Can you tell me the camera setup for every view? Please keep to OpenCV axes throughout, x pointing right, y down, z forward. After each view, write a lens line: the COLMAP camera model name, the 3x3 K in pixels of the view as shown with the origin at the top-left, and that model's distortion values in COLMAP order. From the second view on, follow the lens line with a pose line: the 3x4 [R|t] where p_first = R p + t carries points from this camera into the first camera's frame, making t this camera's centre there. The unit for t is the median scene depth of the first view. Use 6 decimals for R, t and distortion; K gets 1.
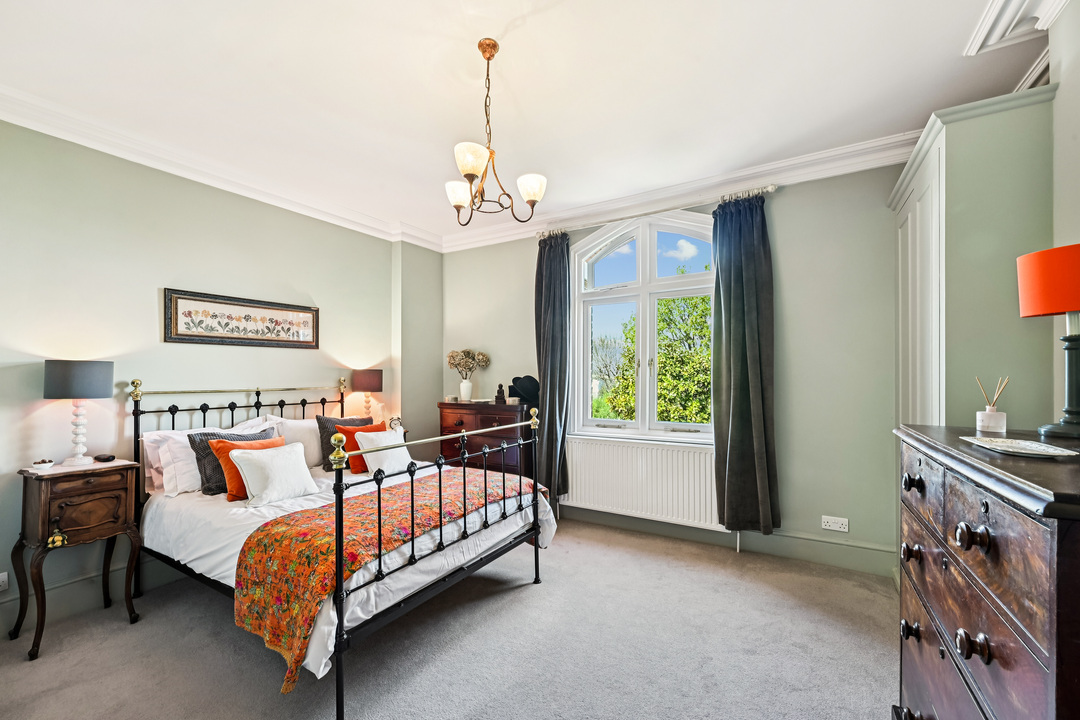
lens RADIAL K [[426.3, 0, 544.2], [0, 426.3, 370.9], [0, 0, 1]] dist [-0.001786, -0.000583]
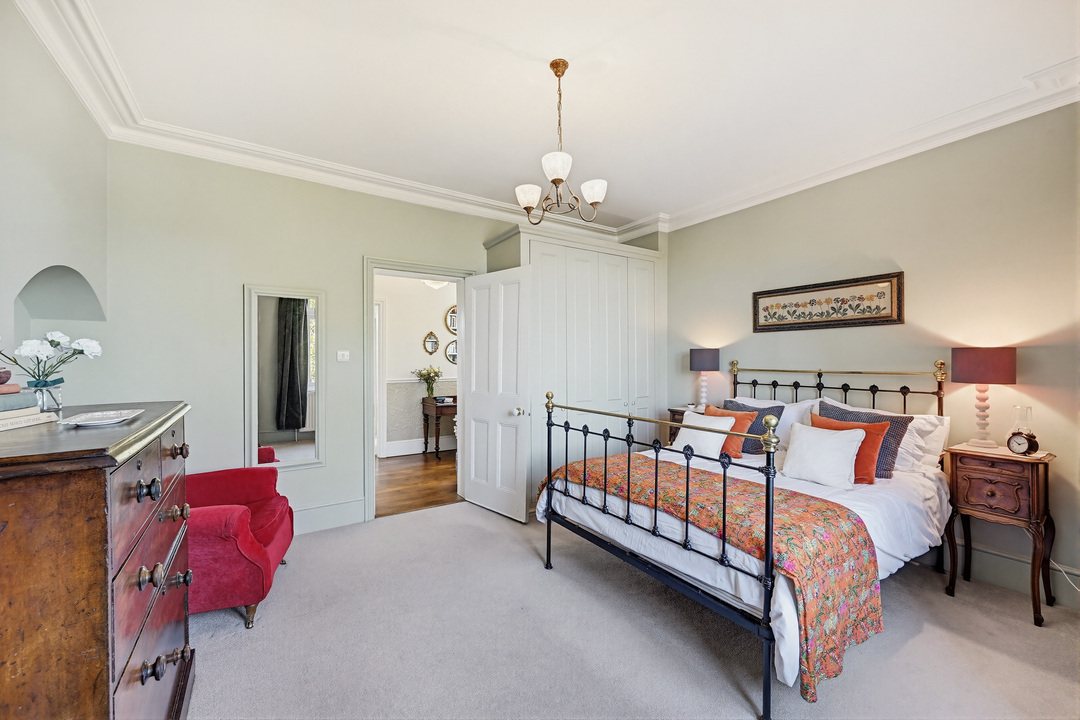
lens RADIAL K [[426.3, 0, 543.6], [0, 426.3, 357.9], [0, 0, 1]] dist [-0.001786, -0.000583]
pose [[-0.426764, 0.001088, -0.904362, 0.549801], [0.011612, 0.999923, -0.004277, 0.009293], [0.904288, -0.012327, -0.426744, 0.871424]]
